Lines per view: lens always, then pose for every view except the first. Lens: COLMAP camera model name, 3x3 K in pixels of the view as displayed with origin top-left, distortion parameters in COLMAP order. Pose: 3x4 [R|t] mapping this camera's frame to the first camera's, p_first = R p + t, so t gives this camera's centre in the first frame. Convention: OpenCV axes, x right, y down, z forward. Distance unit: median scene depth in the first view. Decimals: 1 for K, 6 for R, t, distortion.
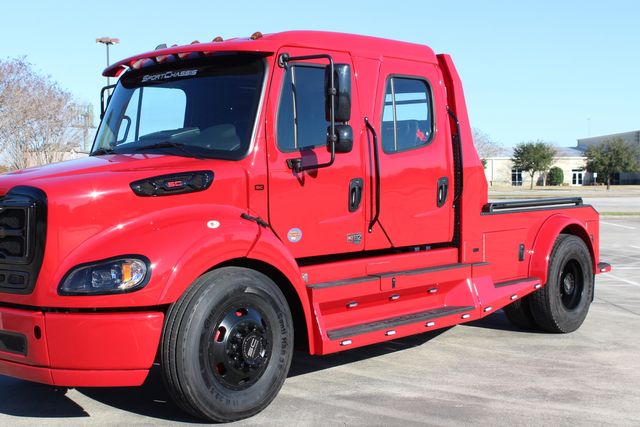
lens RADIAL K [[955.7, 0, 330.4], [0, 955.7, 205.0], [0, 0, 1]] dist [-0.021106, 0.016942]
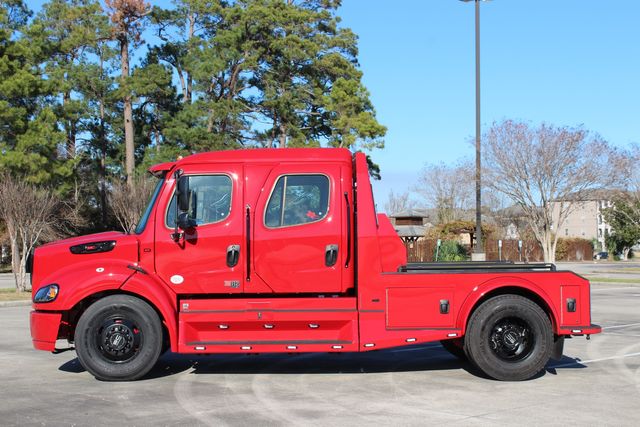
lens RADIAL K [[955.7, 0, 330.4], [0, 955.7, 205.0], [0, 0, 1]] dist [-0.021106, 0.016942]
pose [[0.673161, -0.015803, -0.739328, 1.361399], [-0.026243, 0.998631, -0.045239, -0.029344], [0.739031, 0.049855, 0.671825, 0.075736]]
